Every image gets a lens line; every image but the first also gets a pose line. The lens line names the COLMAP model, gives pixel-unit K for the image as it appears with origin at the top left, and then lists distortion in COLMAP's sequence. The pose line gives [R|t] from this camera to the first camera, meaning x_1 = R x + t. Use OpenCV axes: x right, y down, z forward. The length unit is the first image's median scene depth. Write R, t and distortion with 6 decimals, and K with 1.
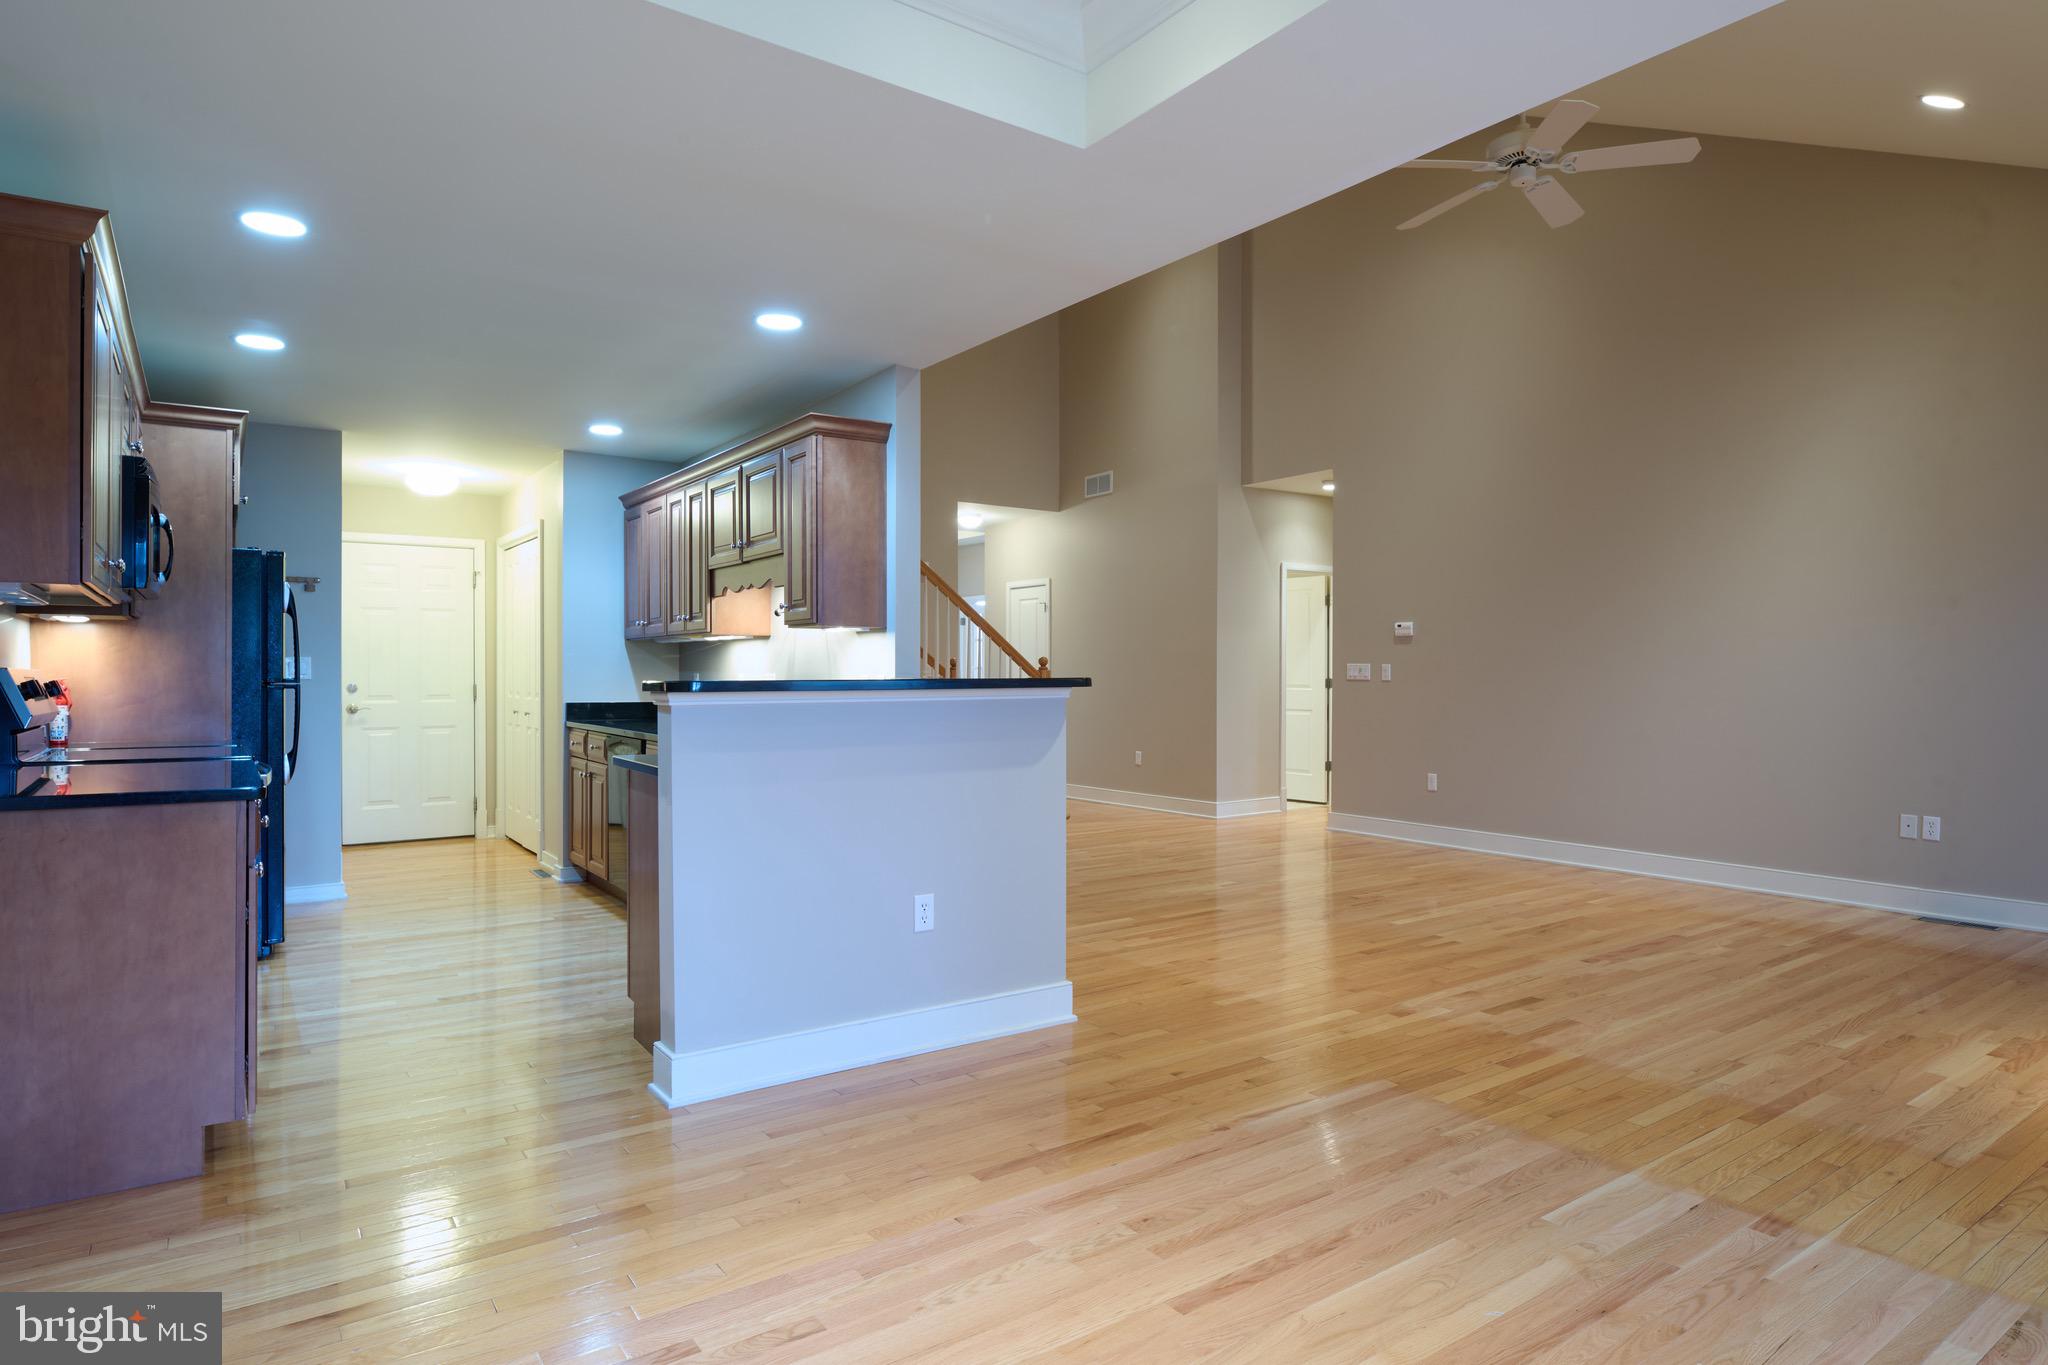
lens RADIAL K [[1143.3, 0, 1035.9], [0, 1143.3, 681.1], [0, 0, 1]] dist [-0.006354, -0.004484]
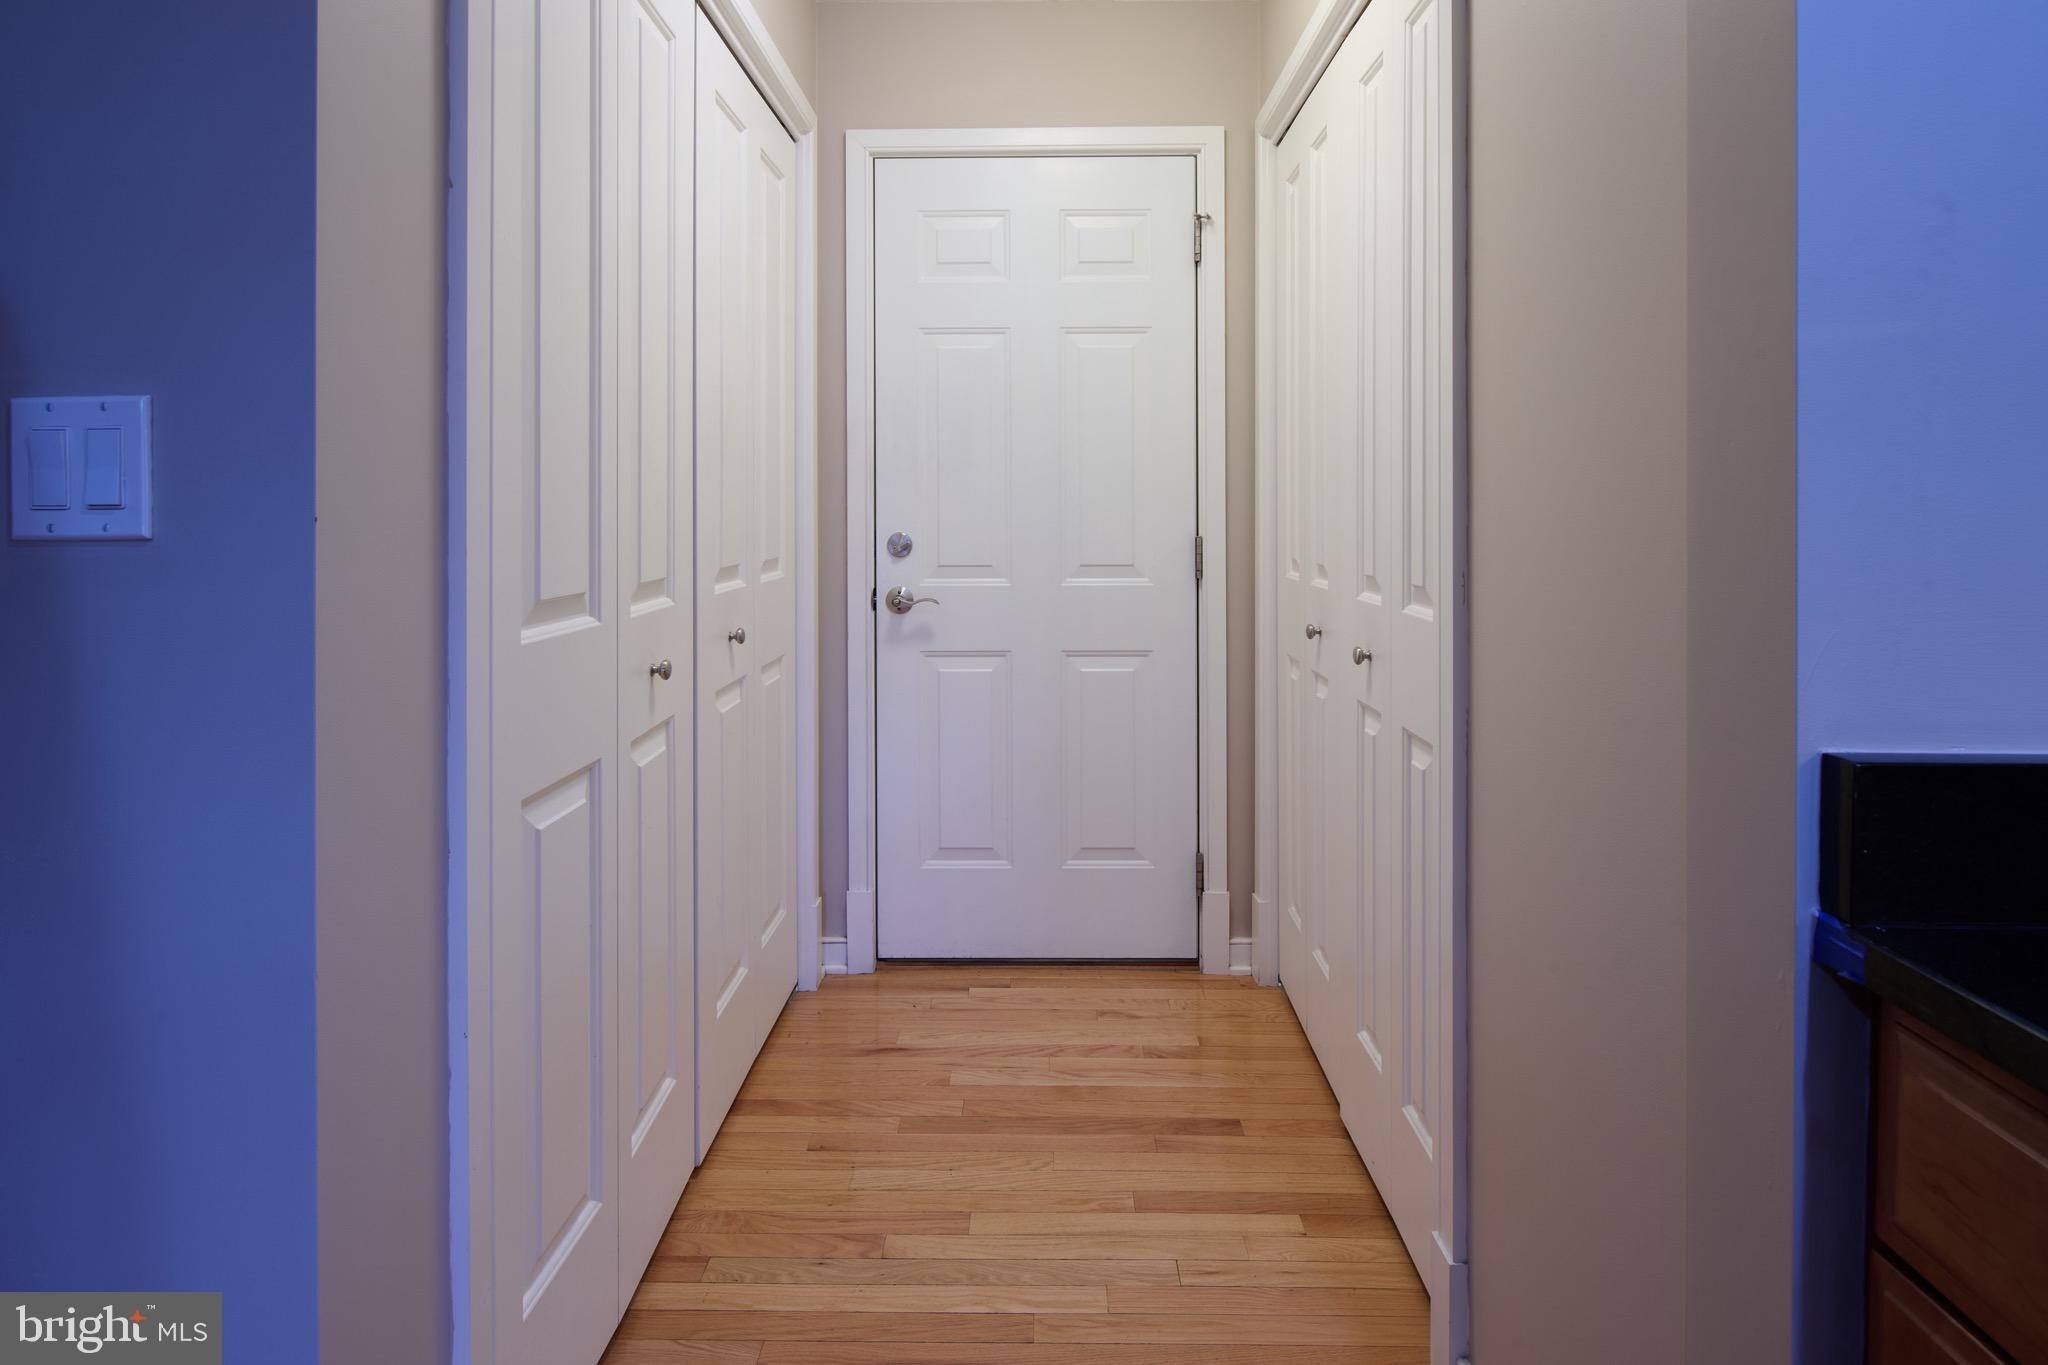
lens RADIAL K [[1143.3, 0, 1022.7], [0, 1143.3, 680.1], [0, 0, 1]] dist [-0.006354, -0.004484]
pose [[0.807049, 0.000017, -0.590484, -2.849854], [-0.001103, 0.999998, -0.001479, 0.424673], [0.590483, 0.001845, 0.807048, 5.955555]]
